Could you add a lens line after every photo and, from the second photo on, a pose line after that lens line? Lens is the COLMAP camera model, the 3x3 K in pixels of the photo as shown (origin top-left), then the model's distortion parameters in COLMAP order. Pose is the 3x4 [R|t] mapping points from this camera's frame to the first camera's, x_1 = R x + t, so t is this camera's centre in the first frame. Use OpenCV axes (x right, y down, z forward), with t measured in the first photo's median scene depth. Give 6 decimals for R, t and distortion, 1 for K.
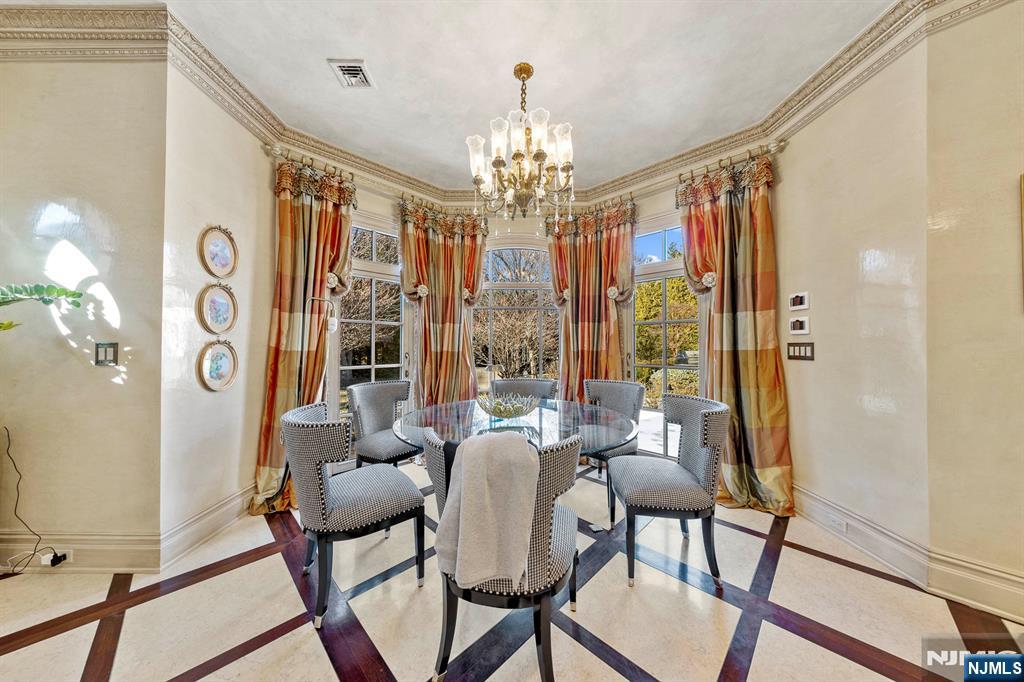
lens RADIAL K [[320.3, 0, 512.0], [0, 320.3, 341.0], [0, 0, 1]] dist [0.001494, -0.000085]
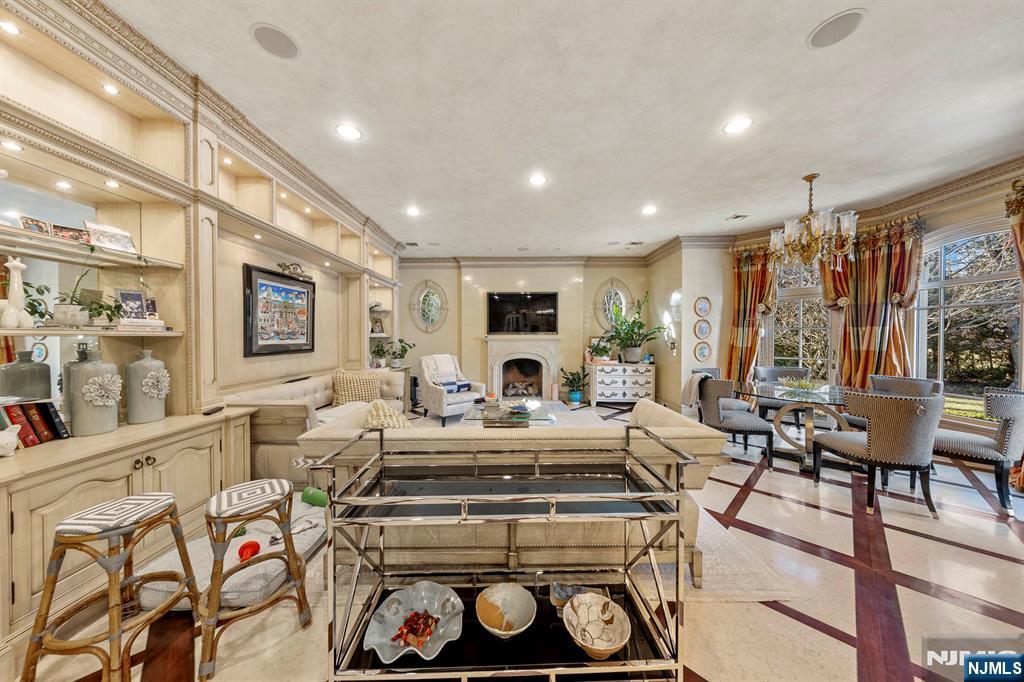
lens RADIAL K [[320.3, 0, 512.0], [0, 320.3, 341.0], [0, 0, 1]] dist [0.001494, -0.000085]
pose [[0.010876, -0.008461, -0.999905, 1.214784], [-0.005666, 0.999948, -0.008523, 0.019002], [0.999925, 0.005758, 0.010827, -0.402432]]
